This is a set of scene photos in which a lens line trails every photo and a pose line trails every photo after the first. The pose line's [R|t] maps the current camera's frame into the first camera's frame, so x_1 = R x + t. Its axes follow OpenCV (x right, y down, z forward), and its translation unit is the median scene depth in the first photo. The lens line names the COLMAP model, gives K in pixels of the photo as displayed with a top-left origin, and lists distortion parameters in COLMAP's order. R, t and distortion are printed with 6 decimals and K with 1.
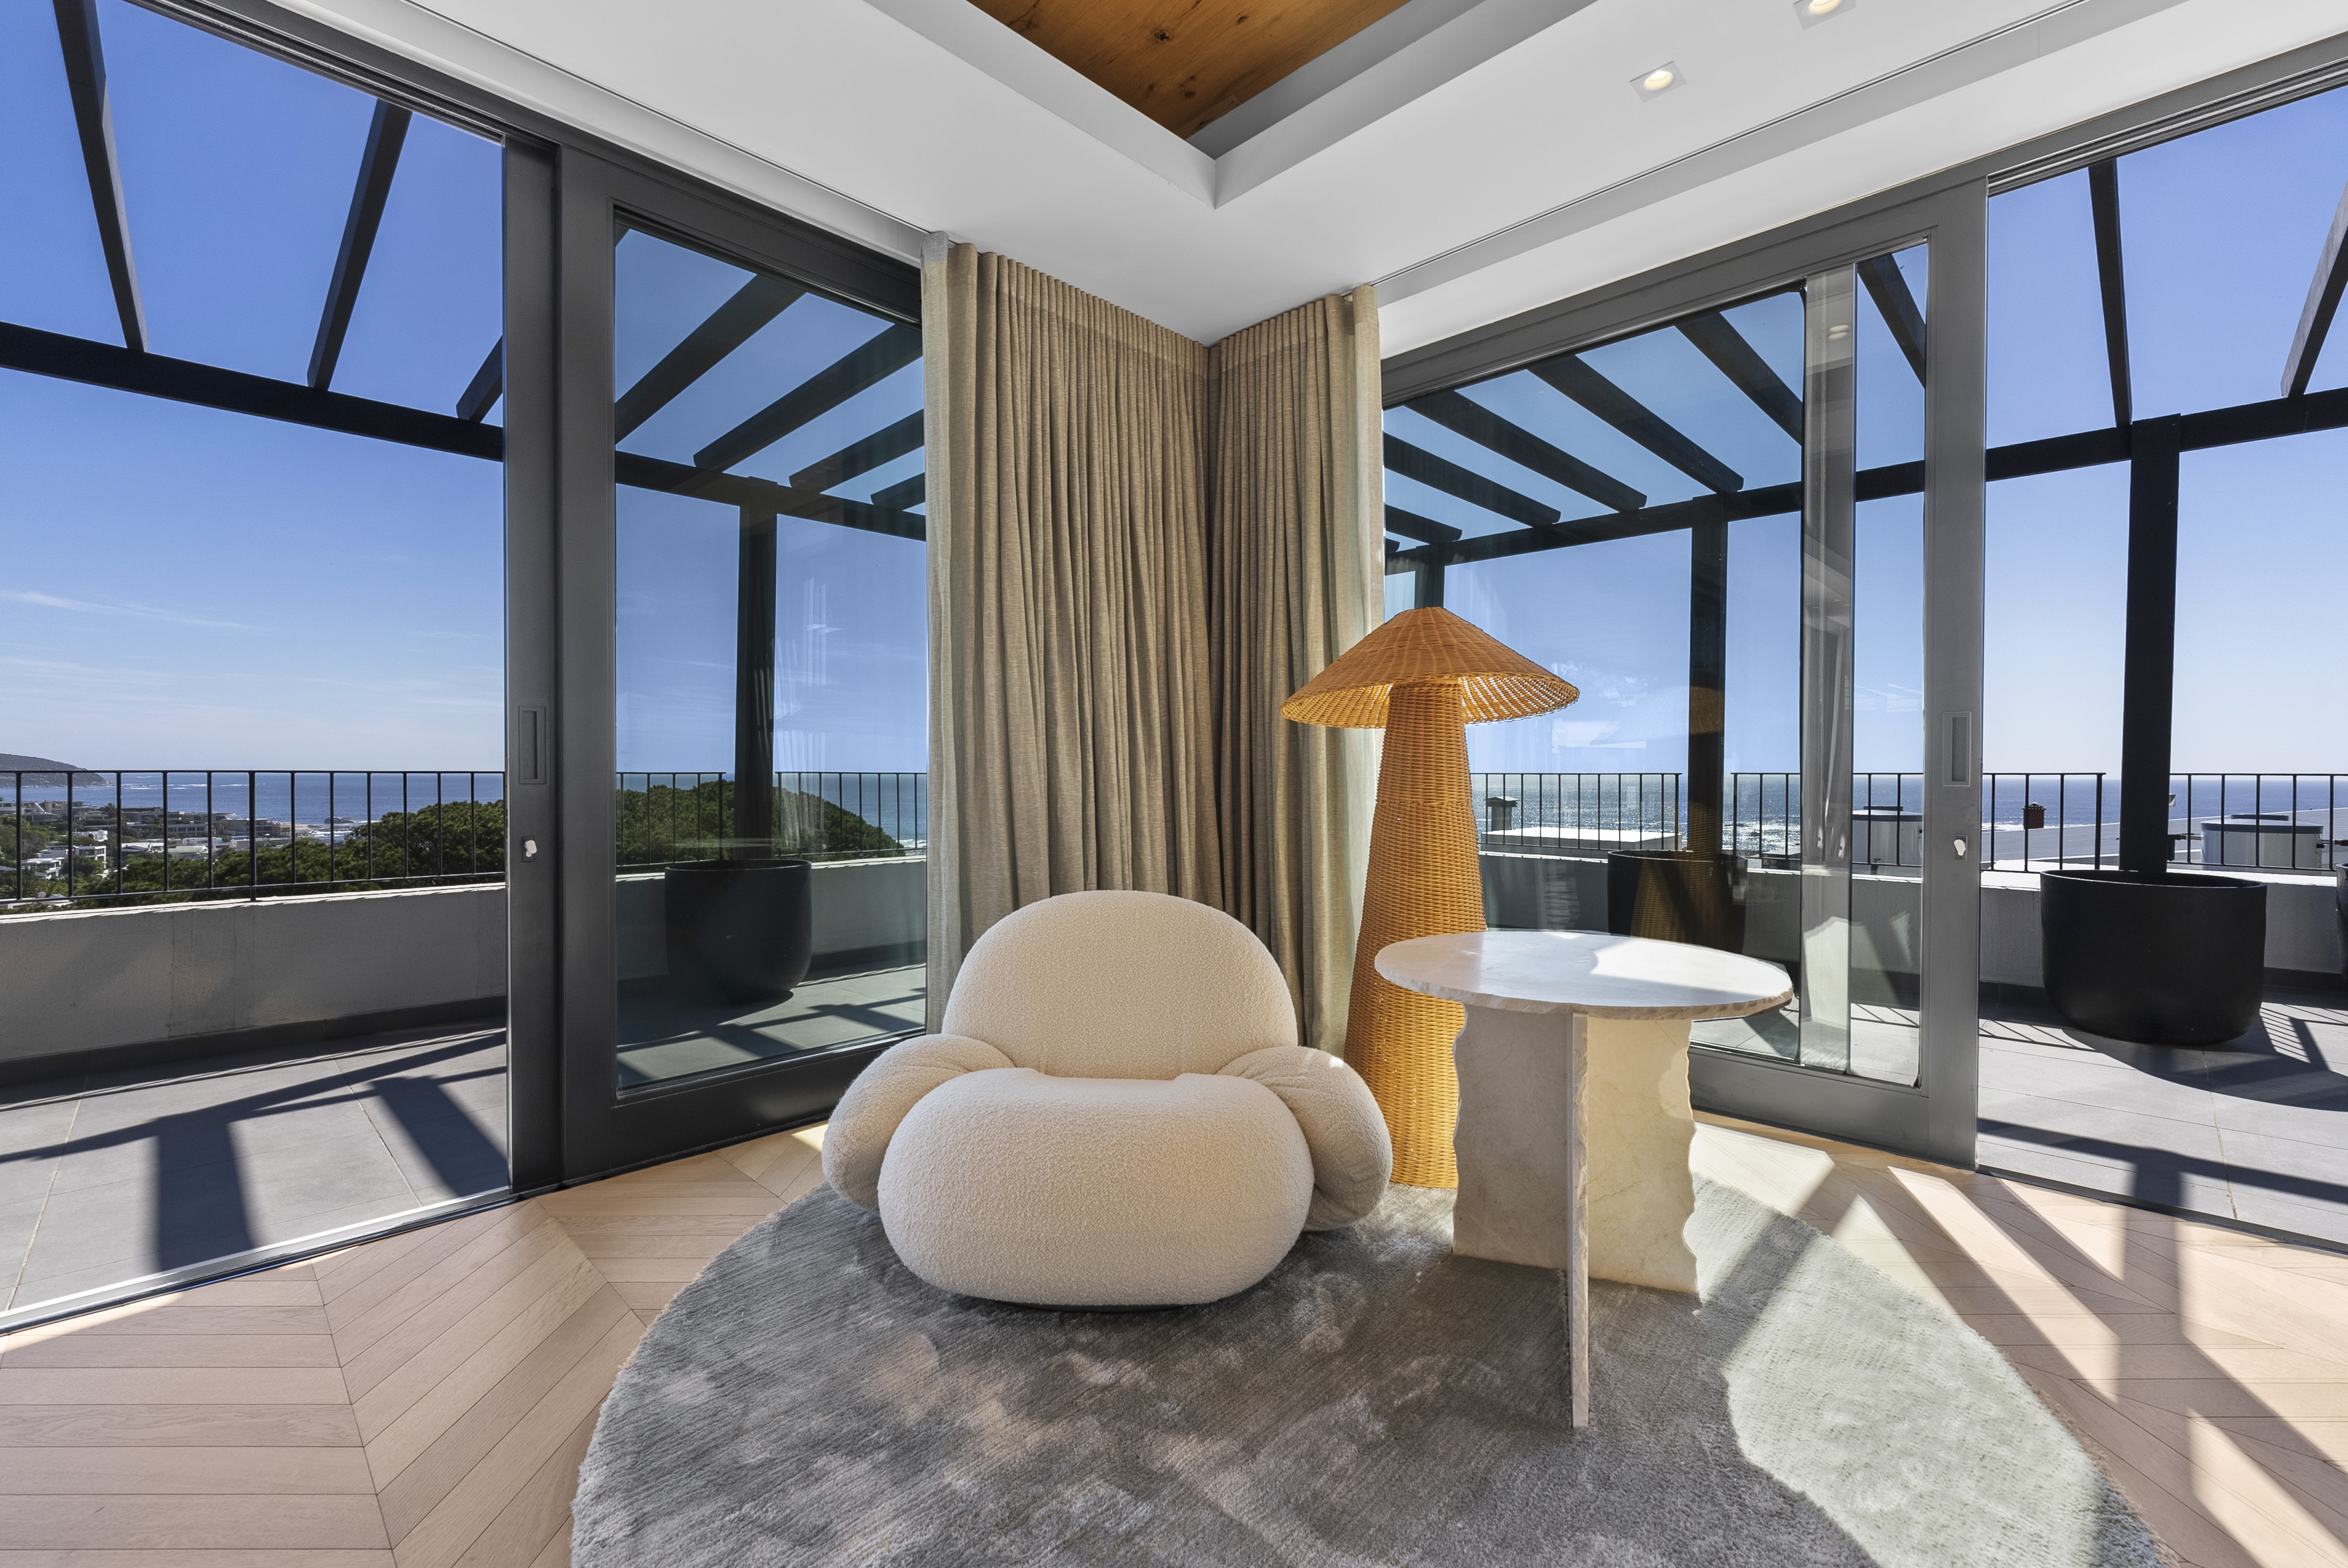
lens RADIAL K [[966.8, 0, 1174.0], [0, 966.8, 784.0], [0, 0, 1]] dist [0.000560, 0.000006]
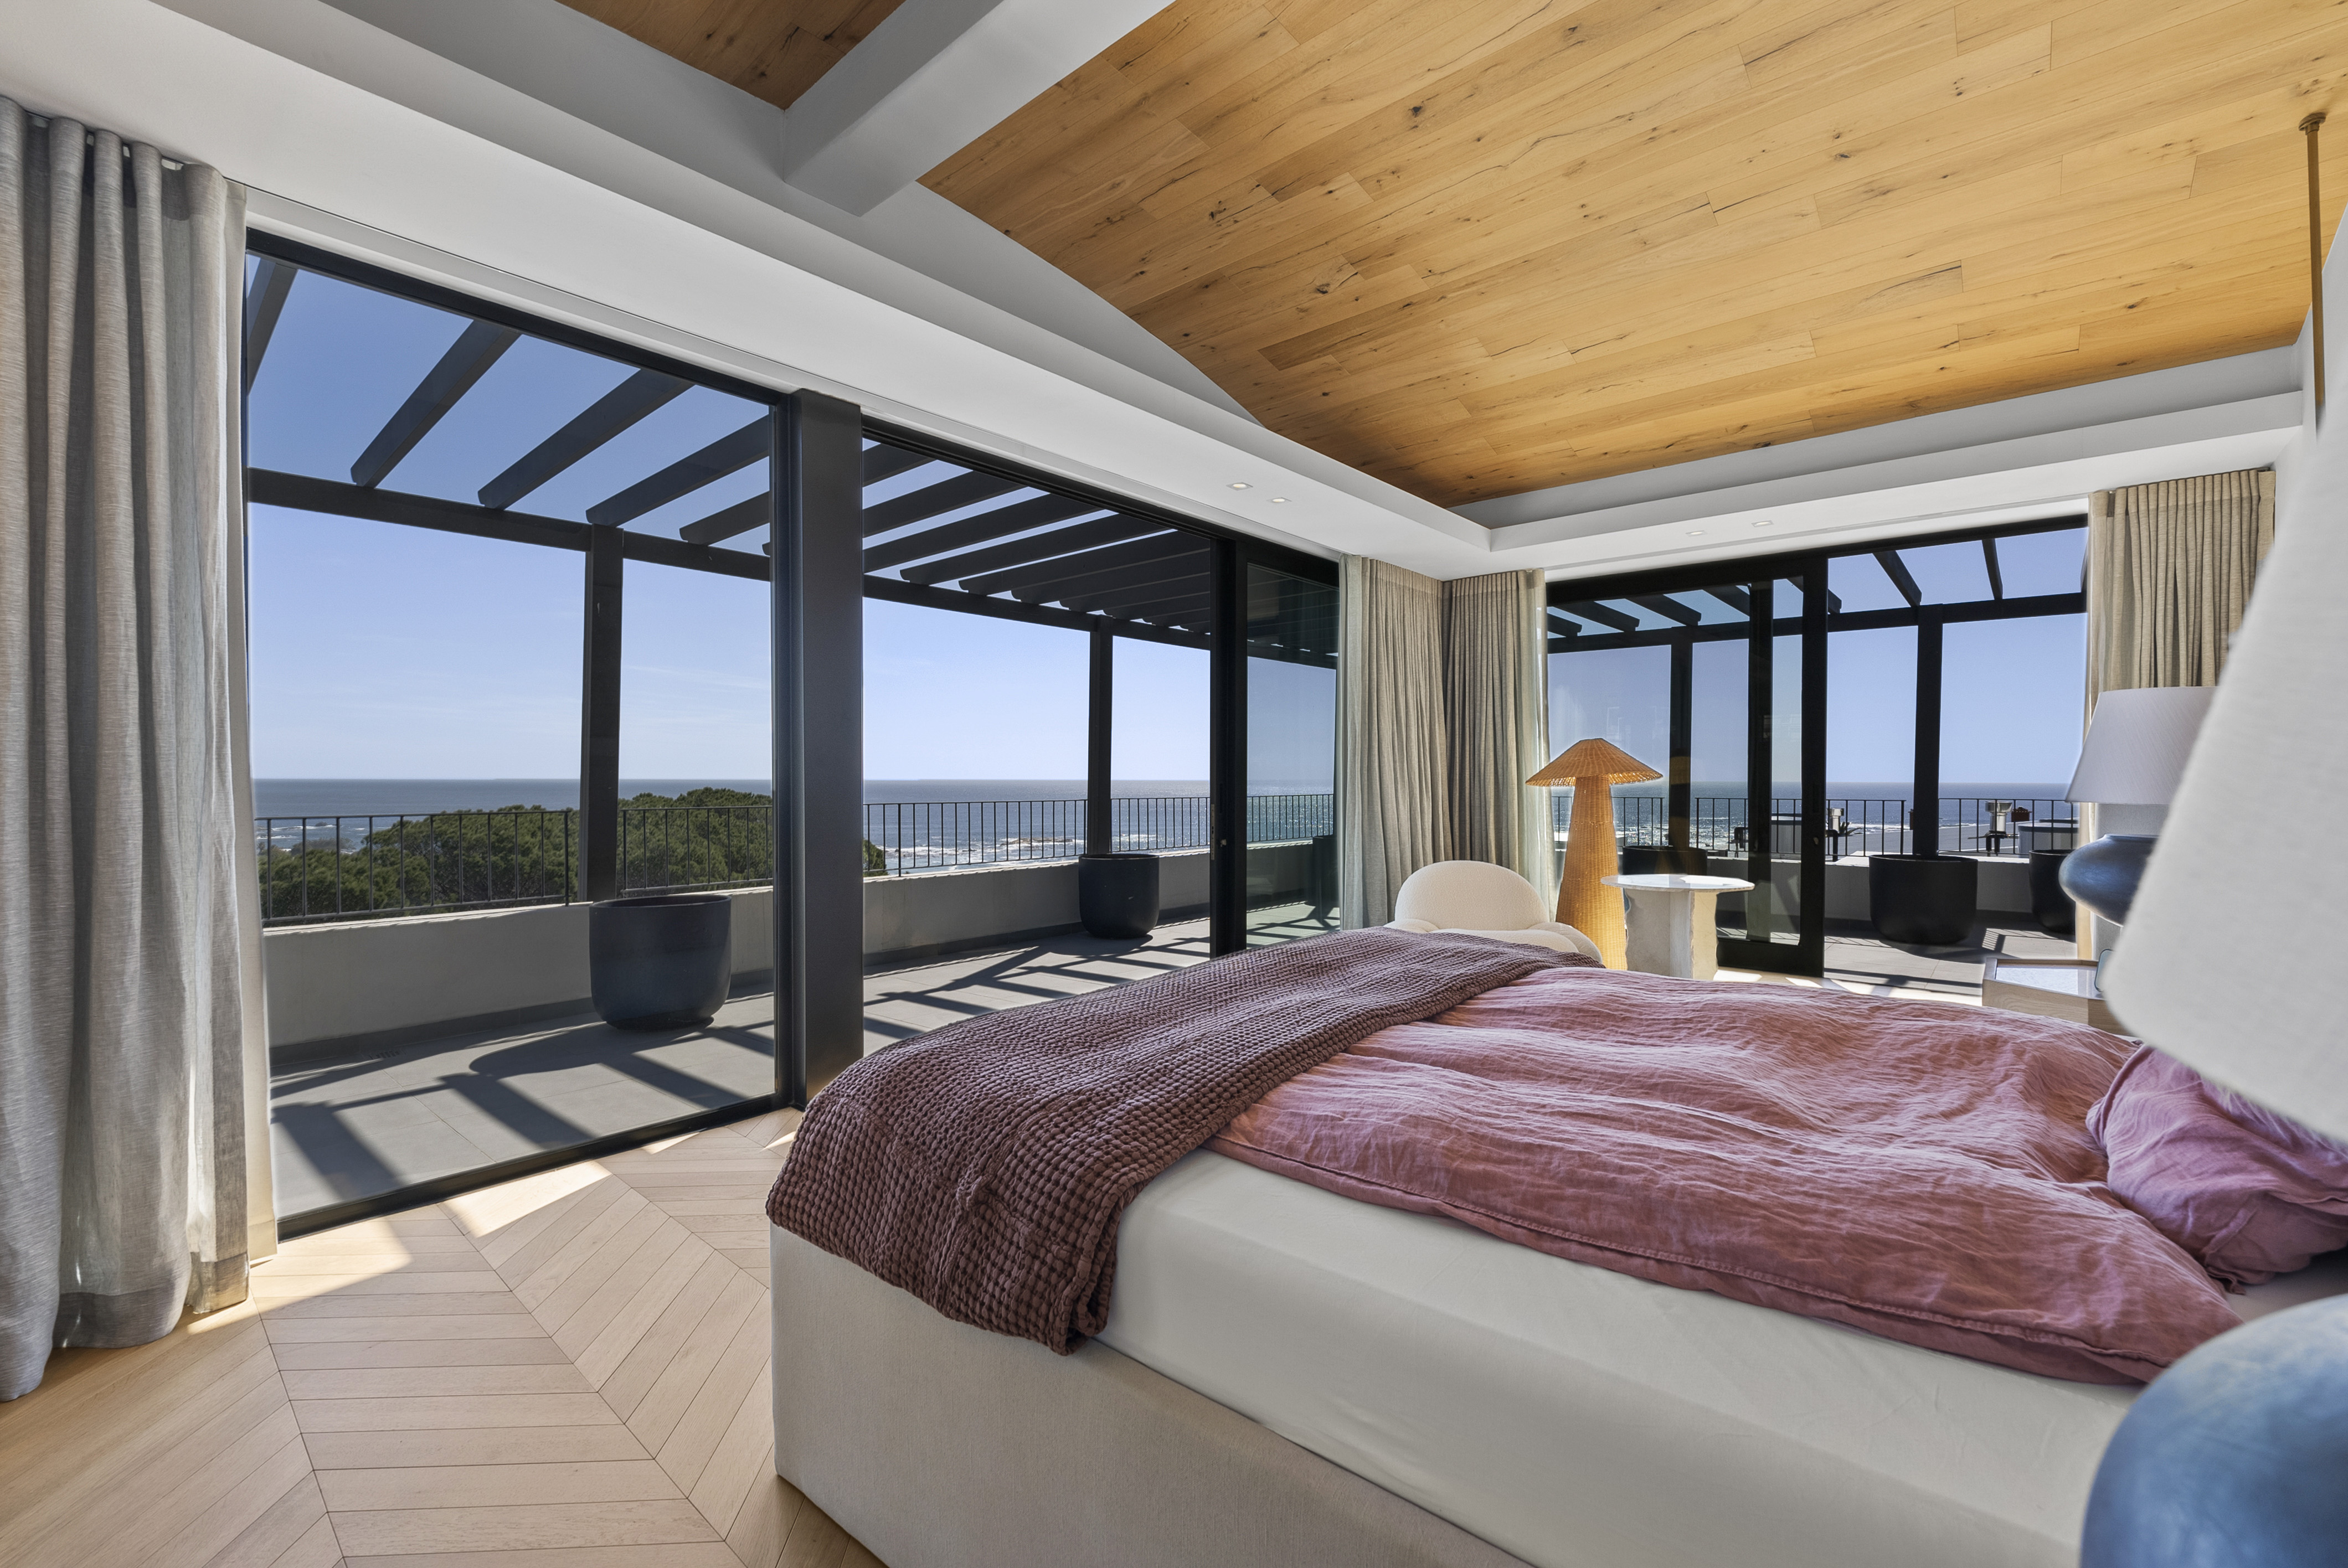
lens RADIAL K [[985.2, 0, 1175.3], [0, 985.2, 791.9], [0, 0, 1]] dist [0.029717, -0.000006]
pose [[0.996800, -0.001611, 0.079925, -0.522281], [0.001207, 0.999986, 0.005101, -0.037015], [-0.079932, -0.004988, 0.996788, -0.729622]]
